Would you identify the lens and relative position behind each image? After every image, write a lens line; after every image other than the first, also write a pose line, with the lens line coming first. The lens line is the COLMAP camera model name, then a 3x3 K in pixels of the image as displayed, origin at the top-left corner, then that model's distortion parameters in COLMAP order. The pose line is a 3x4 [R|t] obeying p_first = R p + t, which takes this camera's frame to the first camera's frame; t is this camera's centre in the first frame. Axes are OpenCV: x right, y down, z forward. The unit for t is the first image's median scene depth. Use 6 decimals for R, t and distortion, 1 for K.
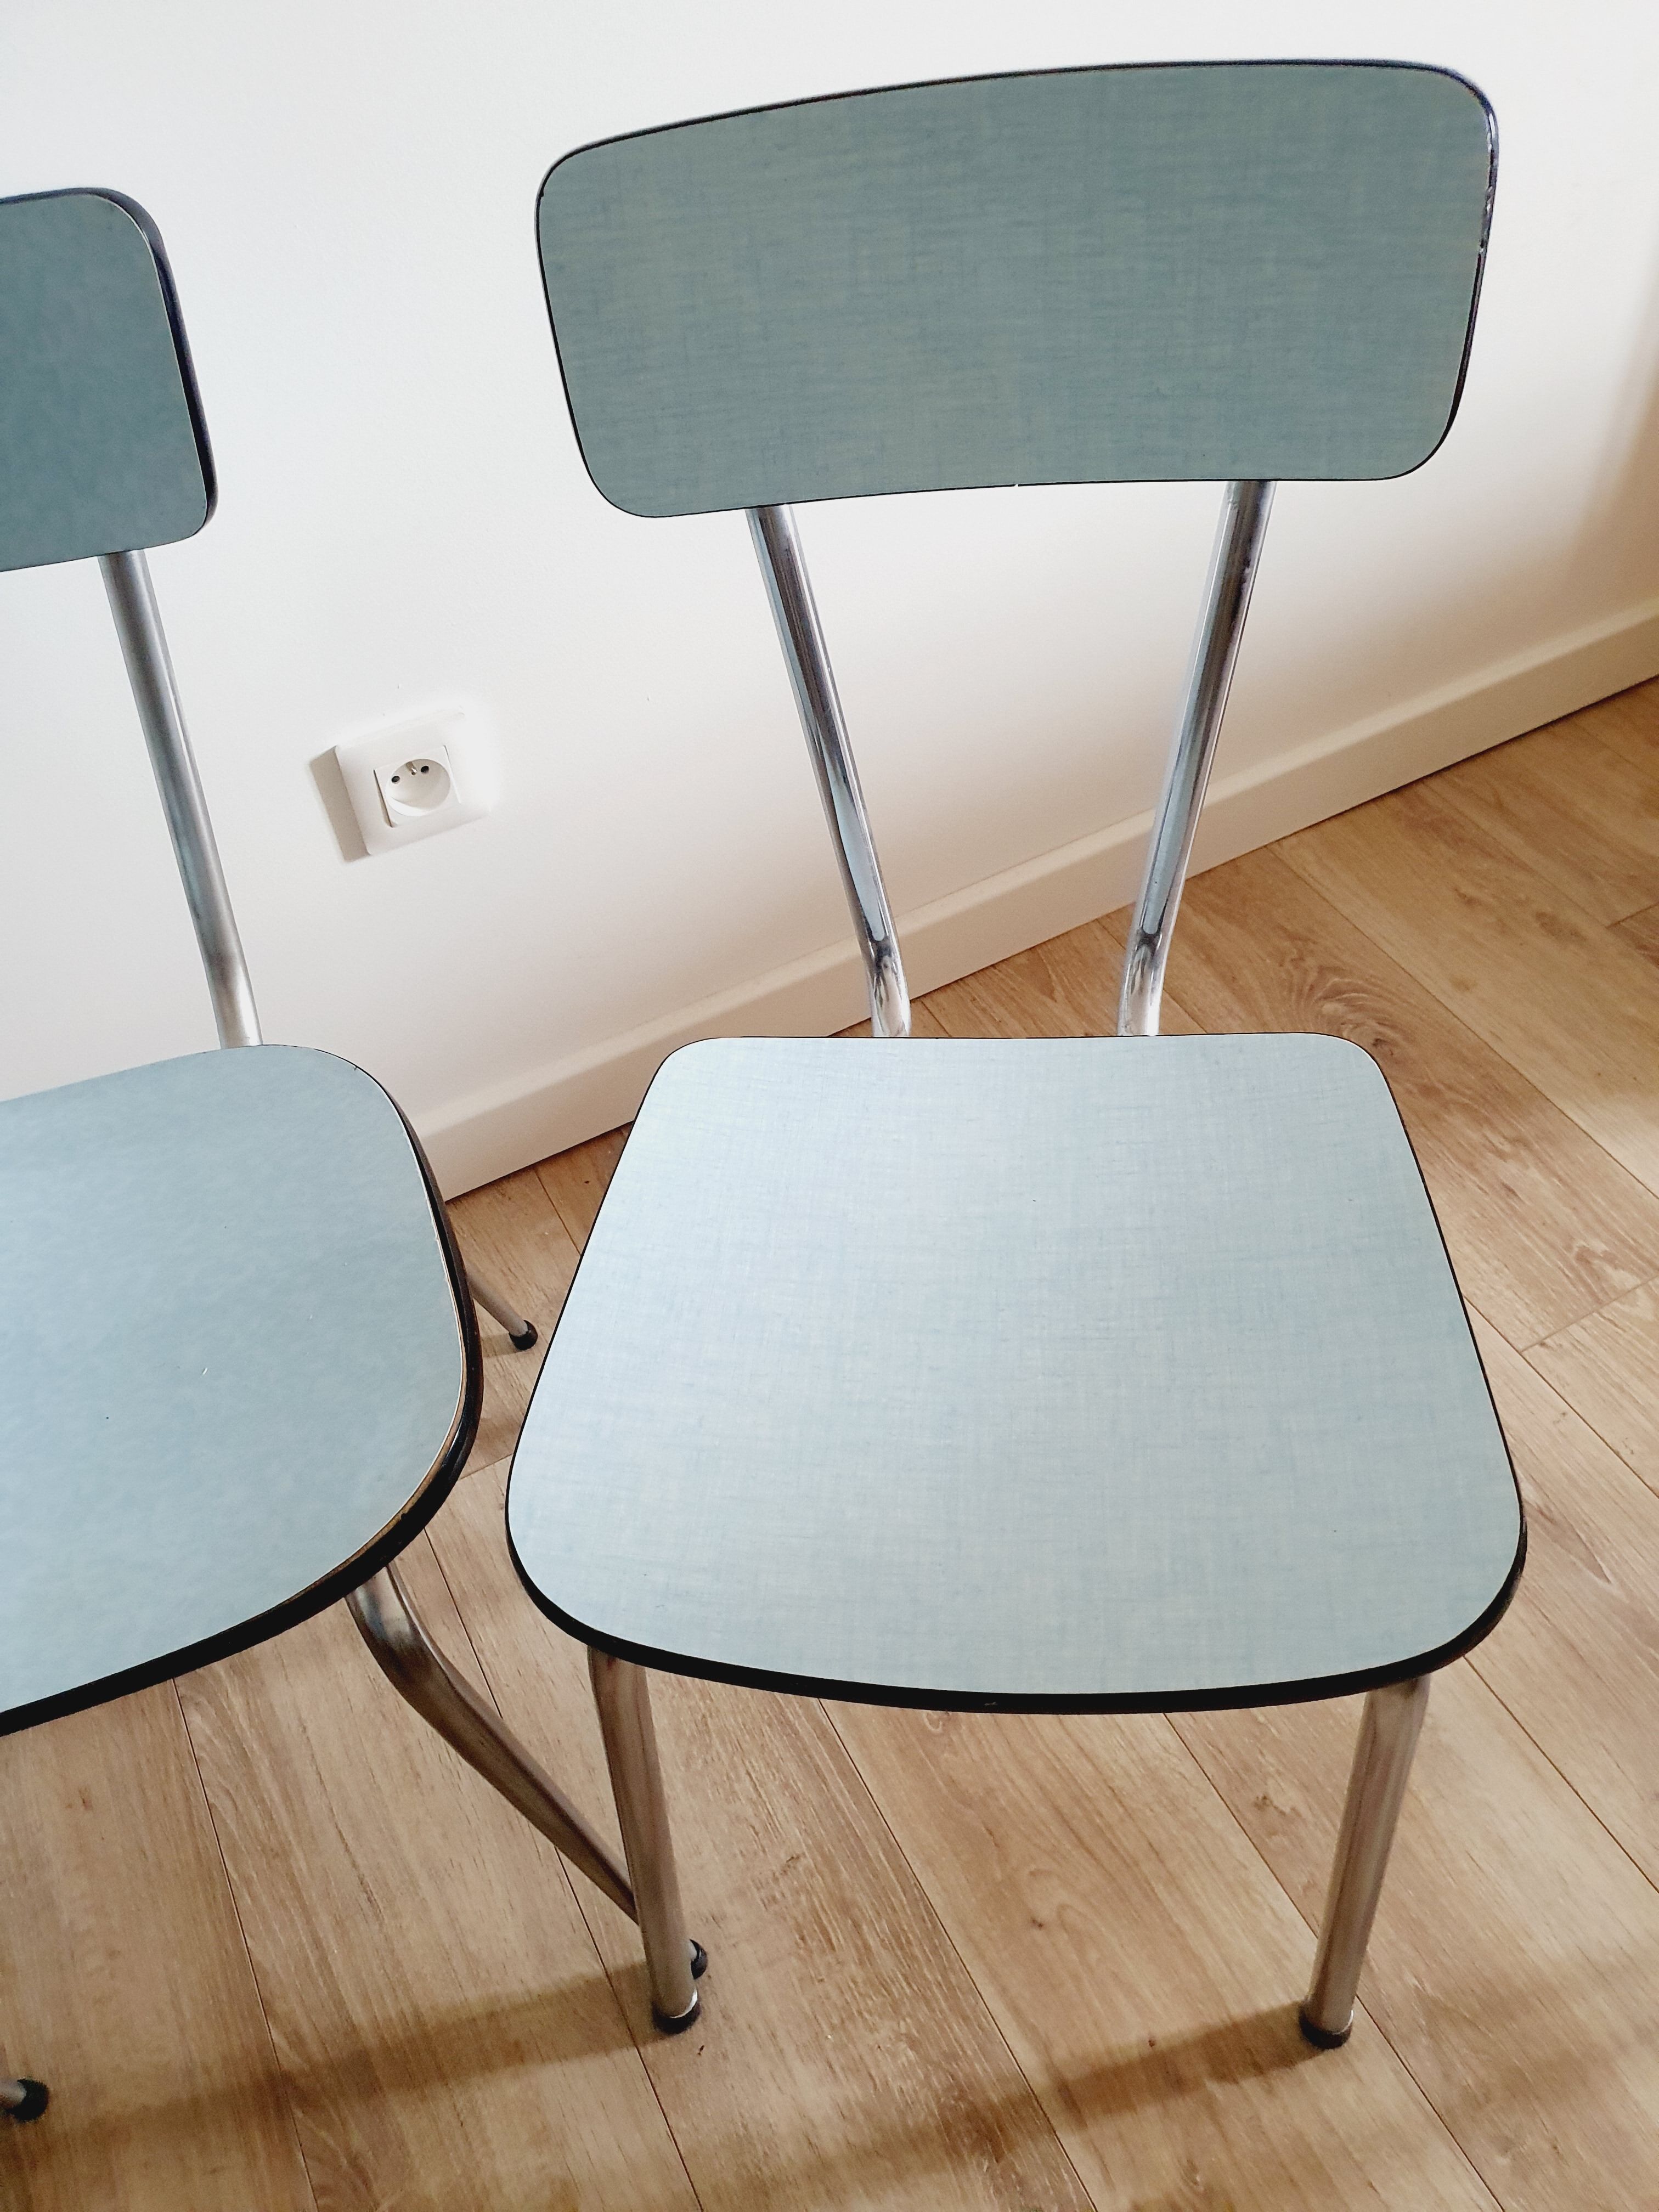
lens RADIAL K [[1752.3, 0, 829.5], [0, 1752.3, 1106.0], [0, 0, 1]] dist [-0.044386, 0.087516]
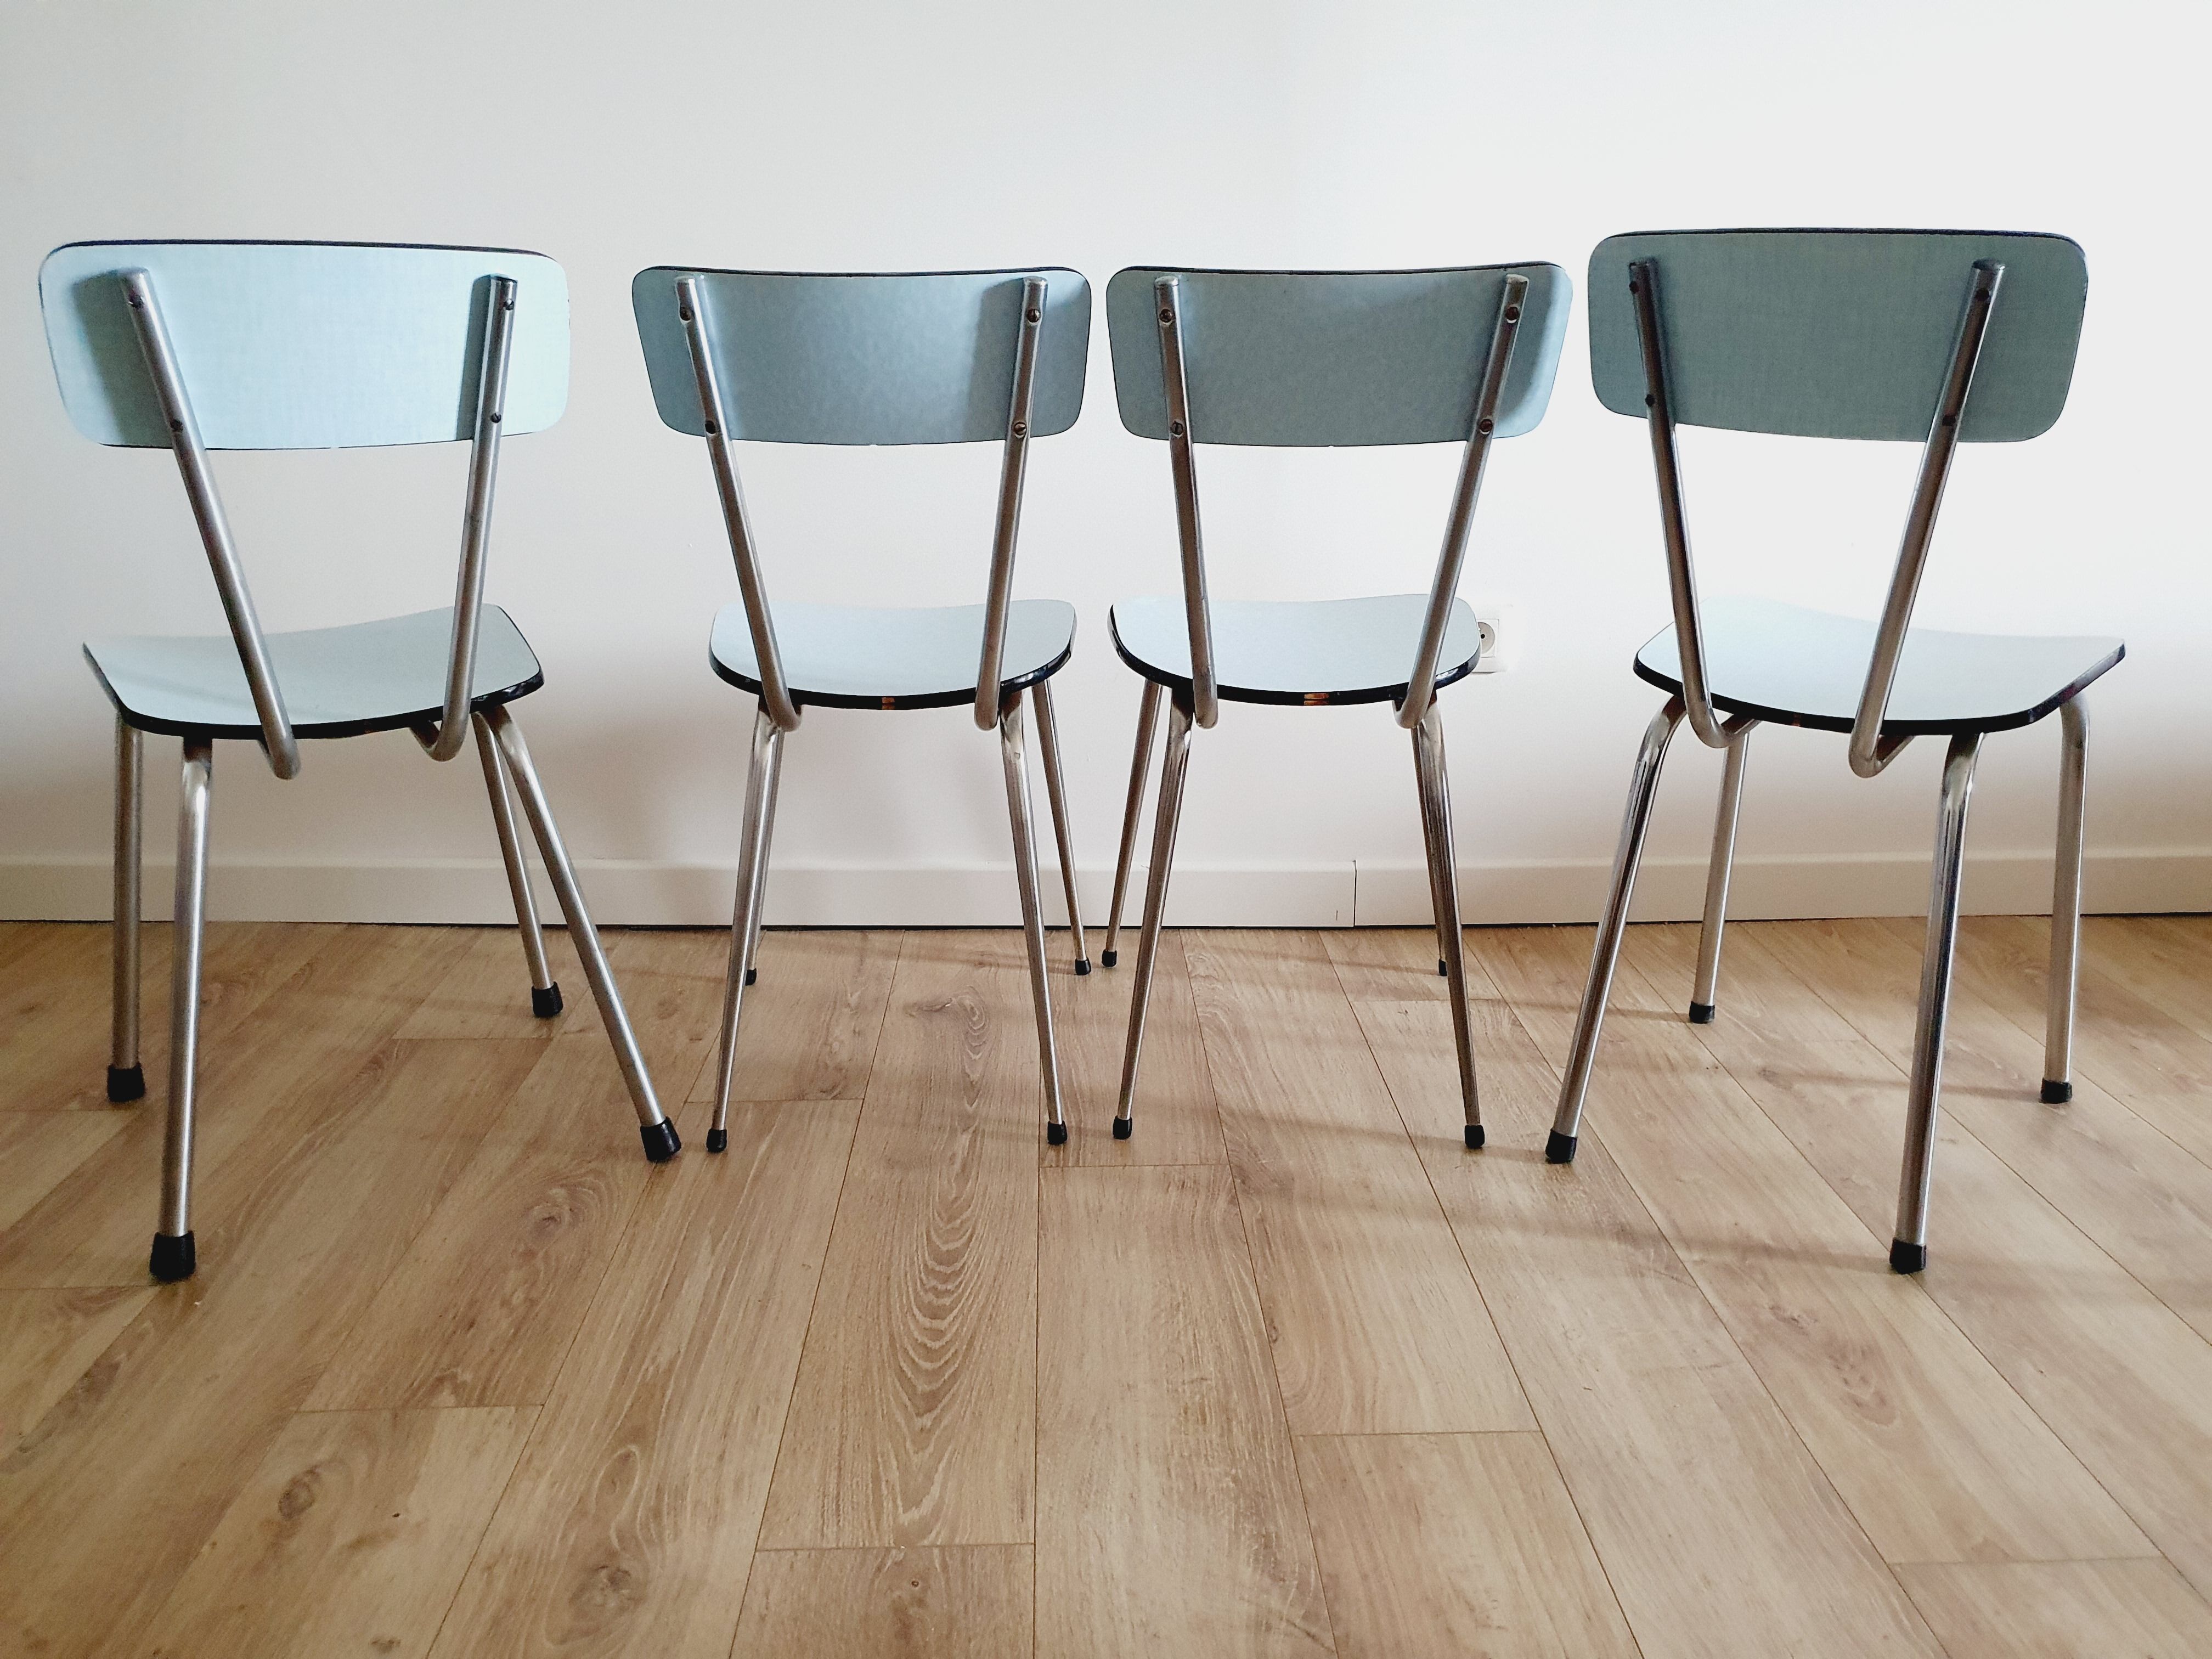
lens RADIAL K [[1734.2, 0, 1096.8], [0, 1734.2, 809.3], [0, 0, 1]] dist [-0.017996, 0.042835]
pose [[0.895004, 0.189631, -0.403742, 0.216092], [-0.370266, 0.820575, -0.435385, 1.070469], [0.248738, 0.539163, 0.804632, -0.595475]]
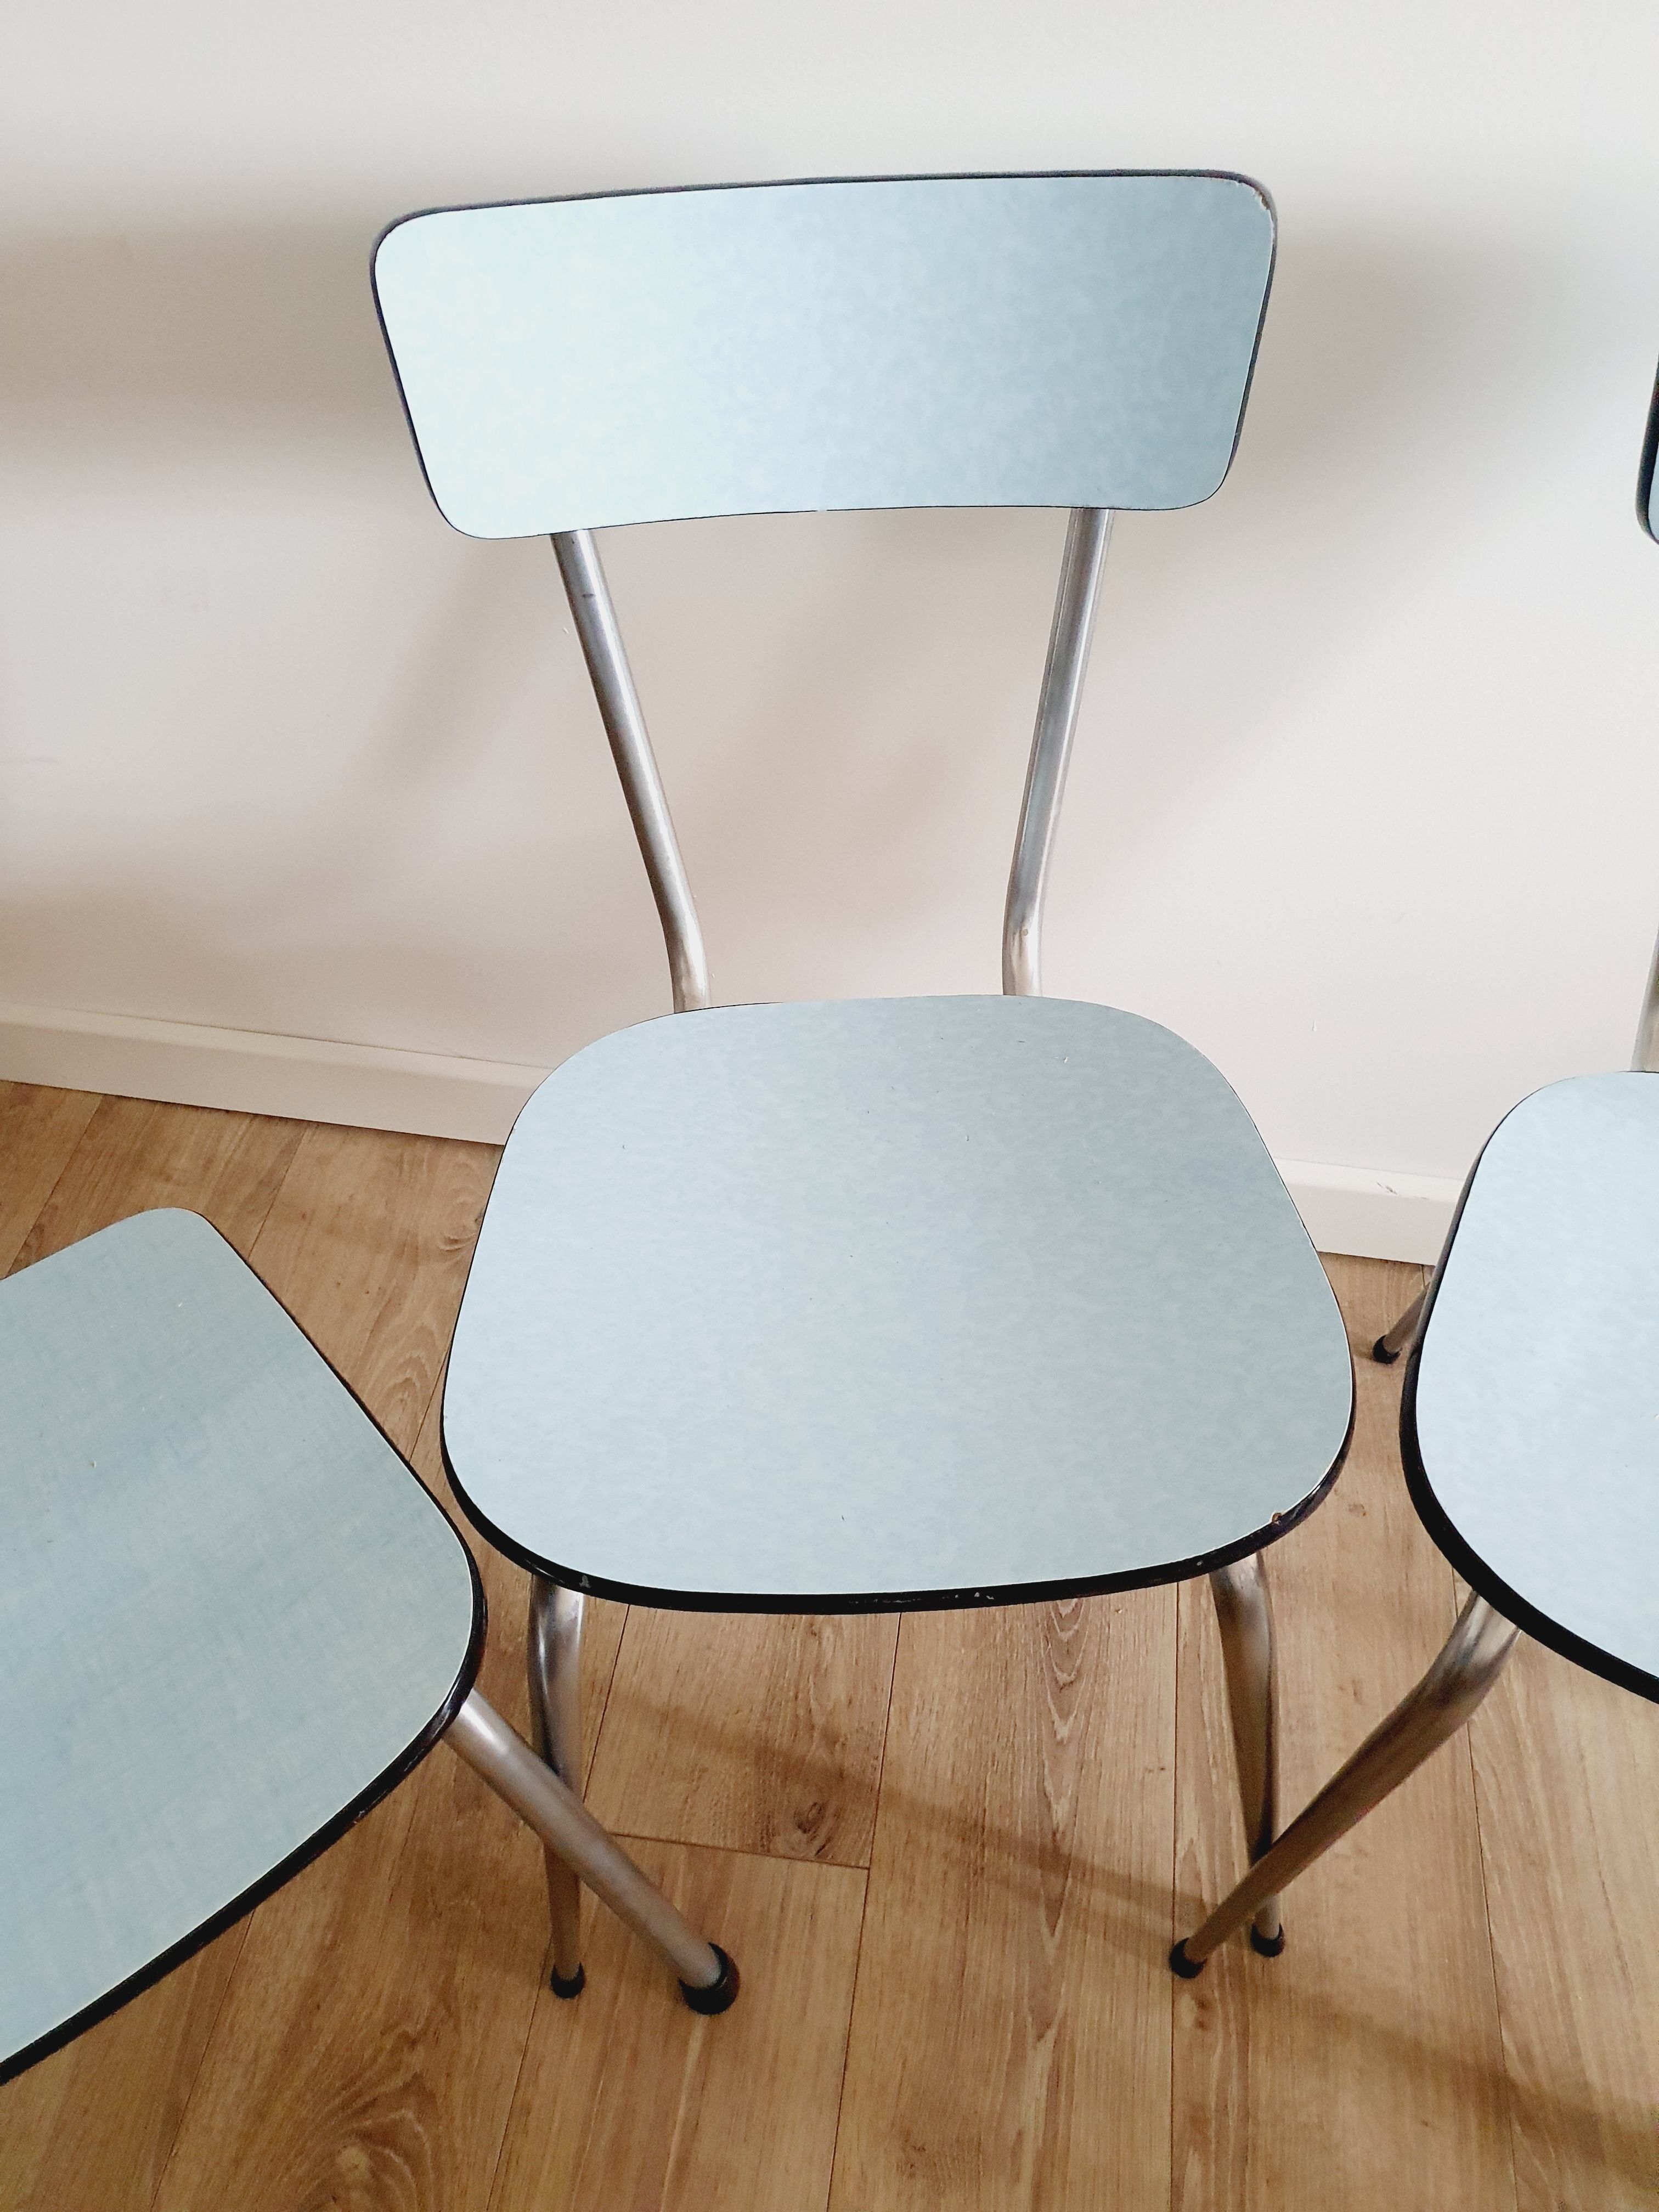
lens RADIAL K [[1731.0, 0, 829.5], [0, 1731.0, 1106.0], [0, 0, 1]] dist [-0.026392, 0.057328]
pose [[0.810435, 0.468554, -0.351644, -0.517476], [-0.455372, 0.881477, 0.125040, 0.118548], [0.368554, 0.058792, 0.927746, -0.075090]]
